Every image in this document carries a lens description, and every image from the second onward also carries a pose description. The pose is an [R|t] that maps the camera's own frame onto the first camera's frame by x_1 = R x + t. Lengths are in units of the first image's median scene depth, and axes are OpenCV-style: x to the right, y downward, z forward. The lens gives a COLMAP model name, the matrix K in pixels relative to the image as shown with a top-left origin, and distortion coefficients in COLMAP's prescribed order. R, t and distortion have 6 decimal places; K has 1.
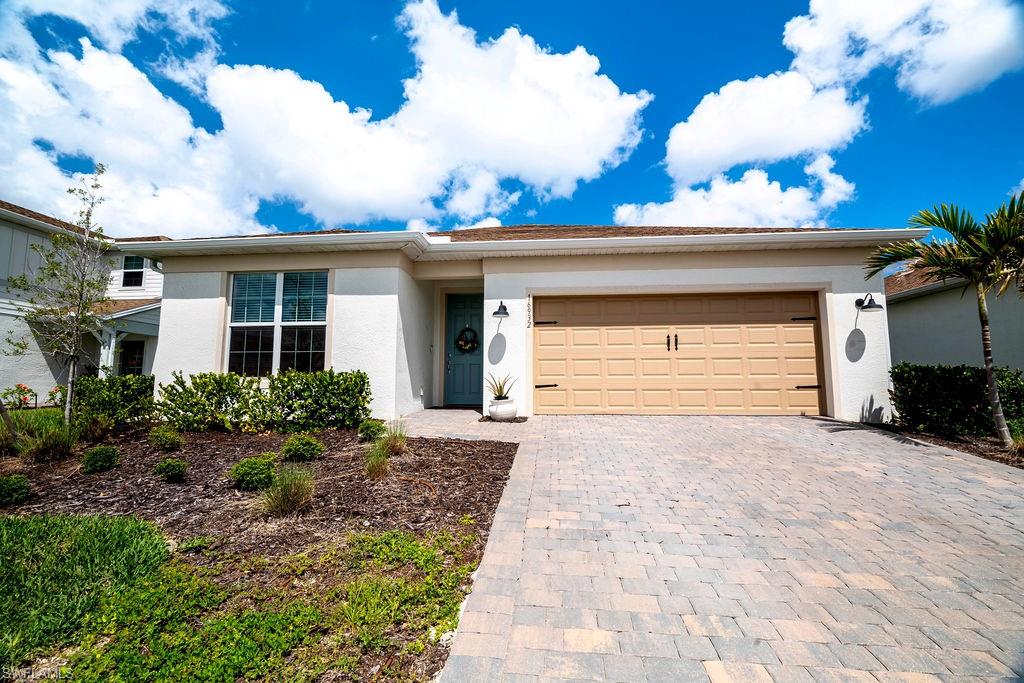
lens RADIAL K [[458.8, 0, 508.0], [0, 458.8, 337.7], [0, 0, 1]] dist [-0.011784, 0.000328]
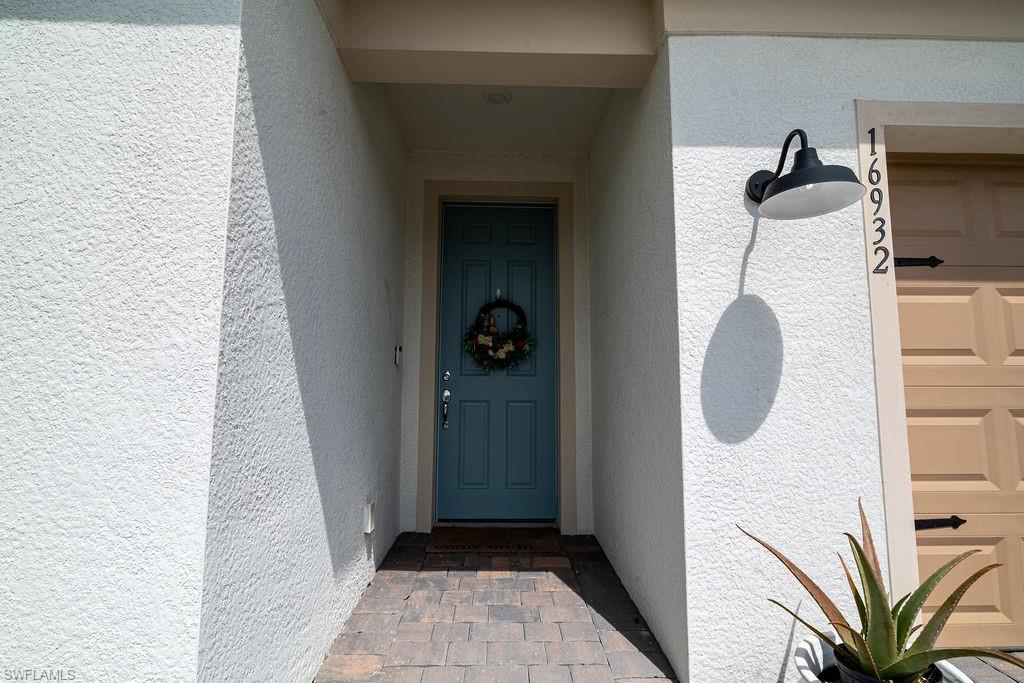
lens RADIAL K [[503.2, 0, 514.8], [0, 503.2, 337.6], [0, 0, 1]] dist [-0.013456, 0.000352]
pose [[0.992094, 0.017060, 0.124333, -0.161105], [-0.016845, 0.999854, -0.002782, 0.012951], [-0.124363, 0.000665, 0.992237, 0.791451]]
